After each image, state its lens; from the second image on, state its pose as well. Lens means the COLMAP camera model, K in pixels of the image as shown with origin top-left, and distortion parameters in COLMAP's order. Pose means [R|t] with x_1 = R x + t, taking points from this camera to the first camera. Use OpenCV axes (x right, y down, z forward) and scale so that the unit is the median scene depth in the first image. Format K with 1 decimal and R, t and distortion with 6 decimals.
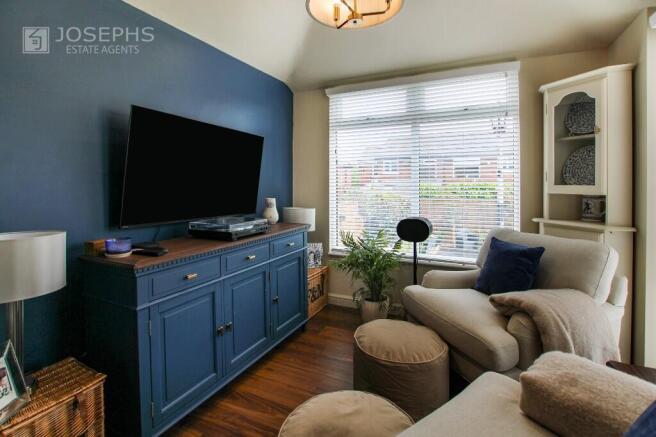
lens RADIAL K [[323.5, 0, 315.5], [0, 323.5, 178.0], [0, 0, 1]] dist [-0.001938, -0.000503]
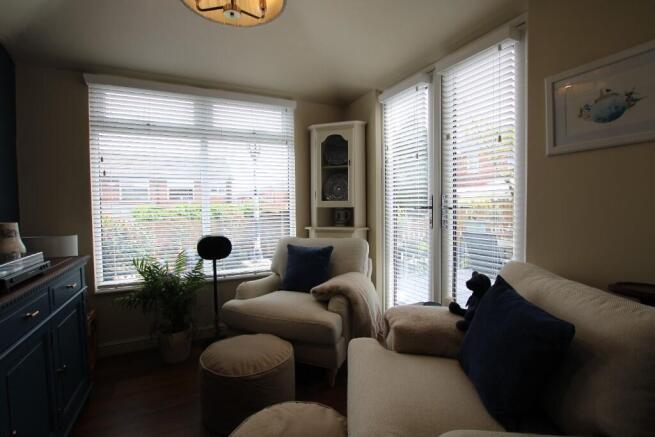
lens RADIAL K [[318.9, 0, 326.2], [0, 318.9, 206.2], [0, 0, 1]] dist [-0.001720, -0.000134]
pose [[0.620223, -0.011047, 0.784348, -0.272661], [-0.002360, 0.999870, 0.015949, 0.021377], [-0.784422, -0.011743, 0.620116, 0.150684]]
